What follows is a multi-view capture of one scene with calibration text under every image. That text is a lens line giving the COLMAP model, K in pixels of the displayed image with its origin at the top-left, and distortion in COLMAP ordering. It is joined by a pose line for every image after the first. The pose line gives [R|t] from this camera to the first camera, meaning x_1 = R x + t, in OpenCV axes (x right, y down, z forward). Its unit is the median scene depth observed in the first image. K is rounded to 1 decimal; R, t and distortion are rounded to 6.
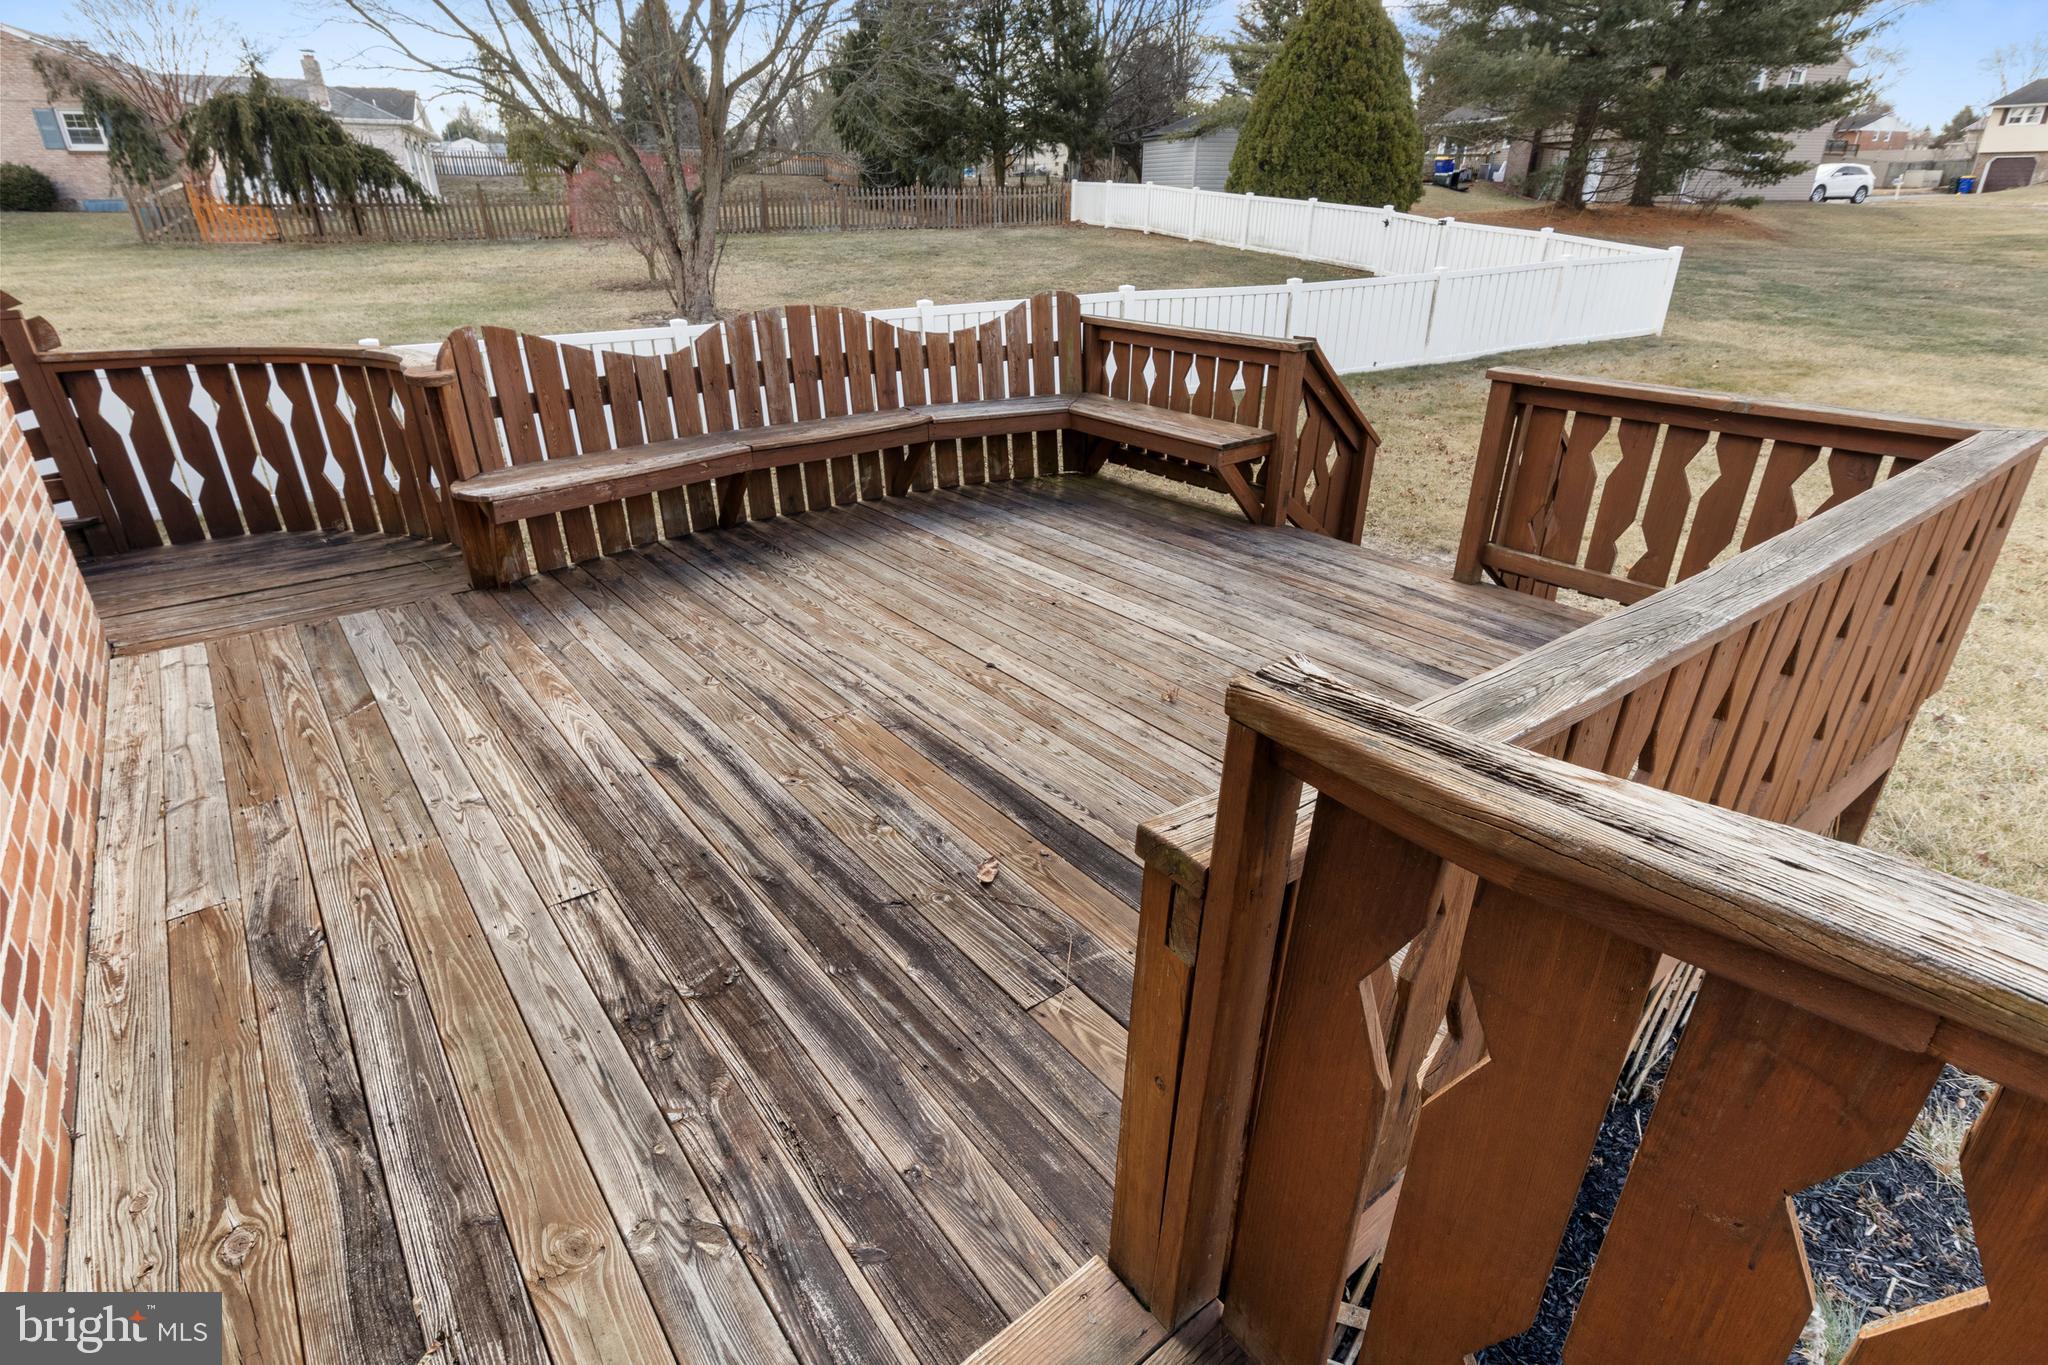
lens RADIAL K [[1015.2, 0, 1008.5], [0, 1015.2, 684.1], [0, 0, 1]] dist [0.018314, -0.000269]
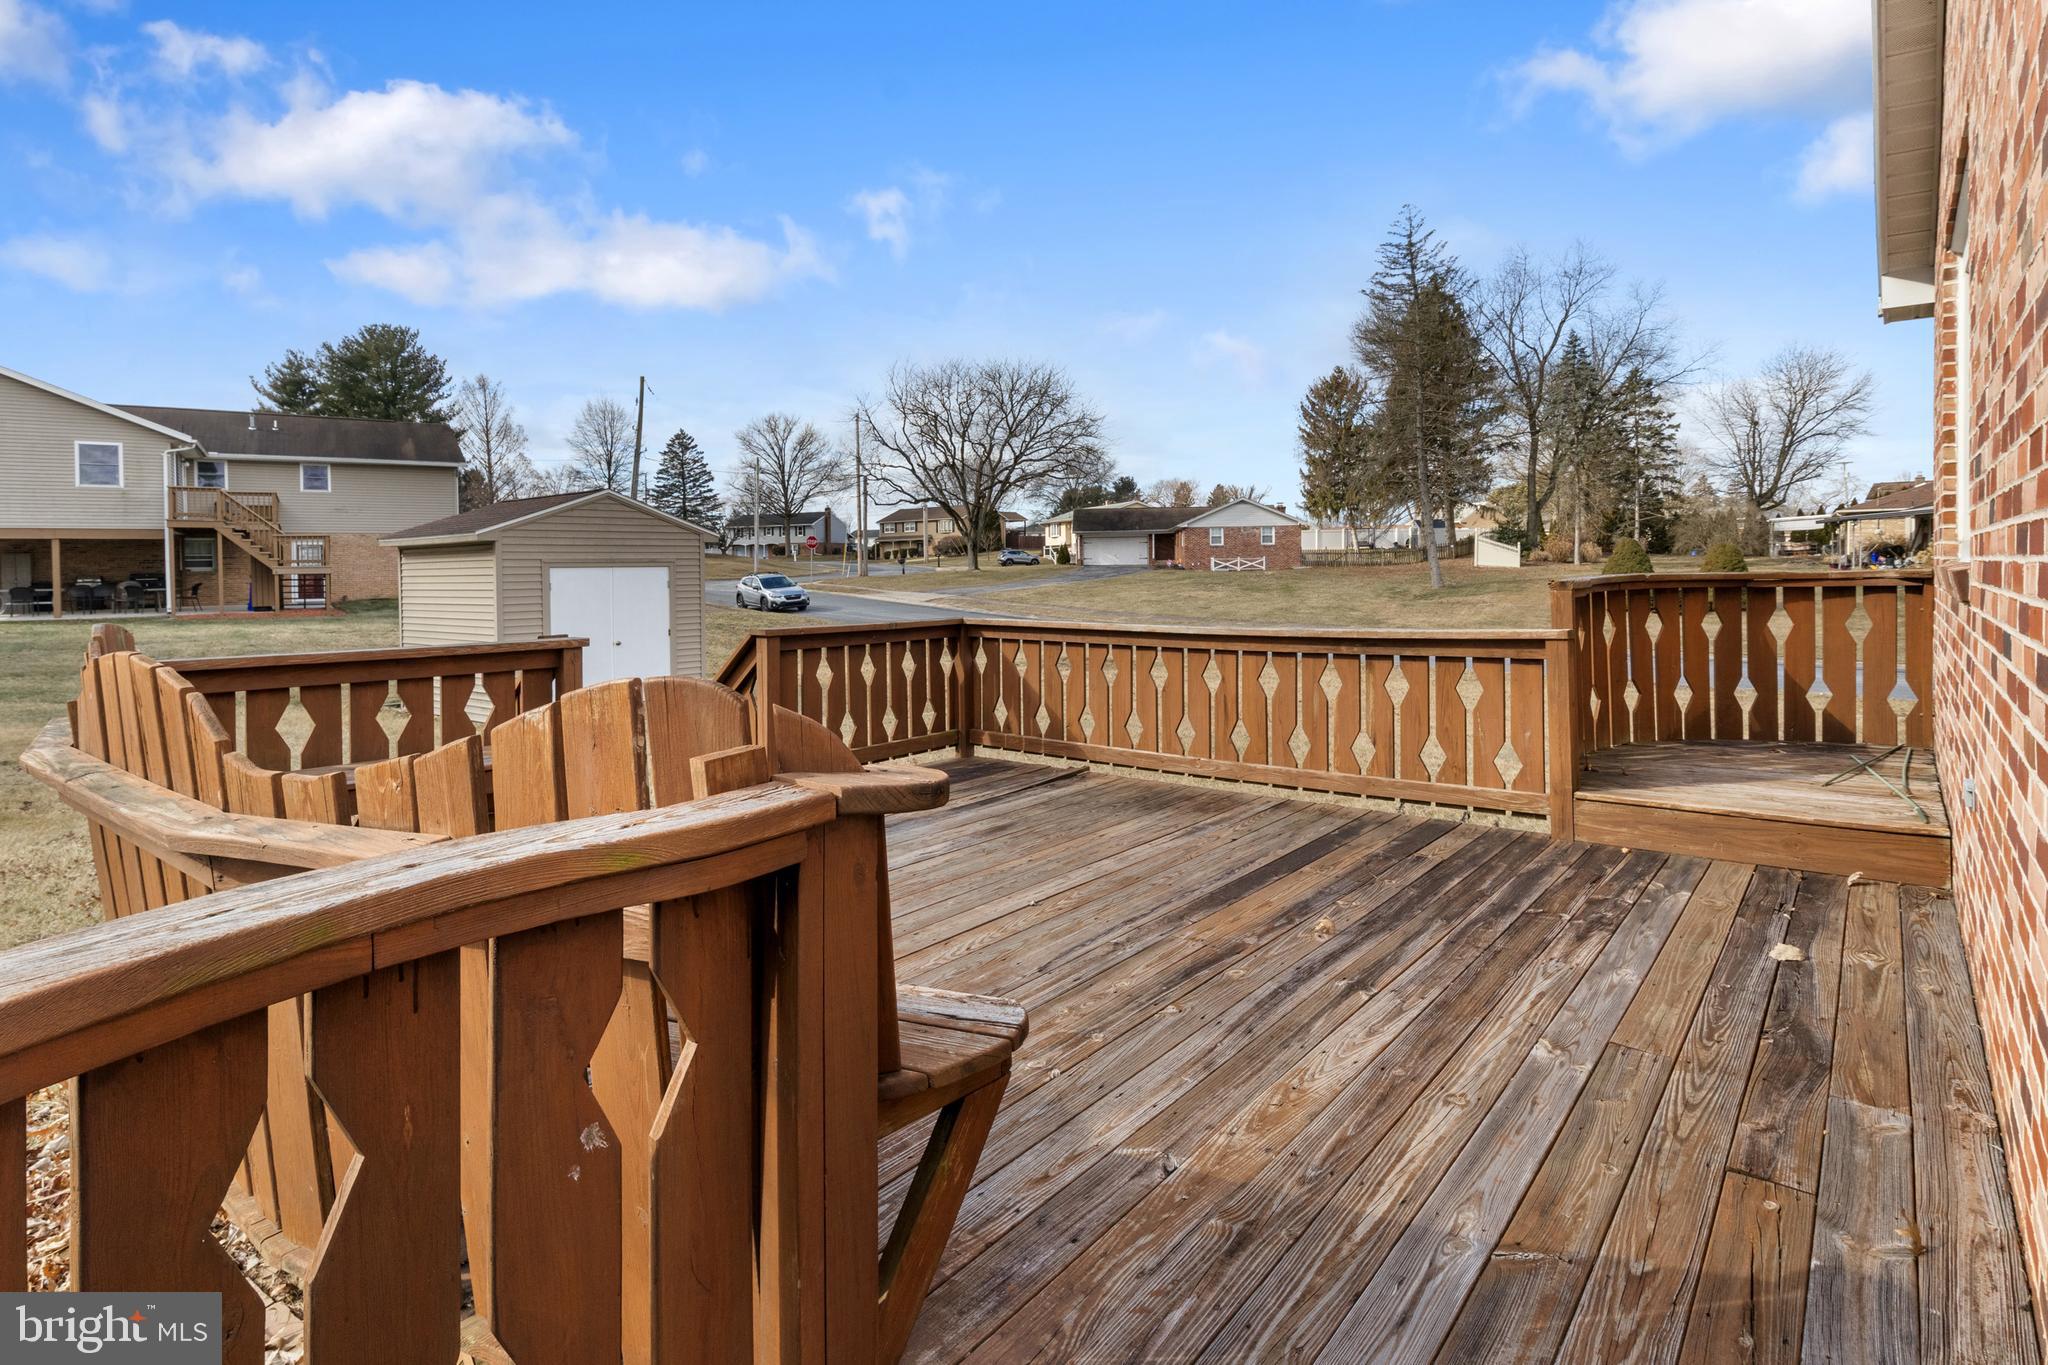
lens RADIAL K [[1015.2, 0, 1008.5], [0, 1015.2, 684.1], [0, 0, 1]] dist [0.018314, -0.000269]
pose [[-0.215455, -0.104430, 0.970914, -1.230817], [0.427486, 0.883846, 0.189929, -0.525008], [-0.877972, 0.455973, -0.145787, 1.368223]]
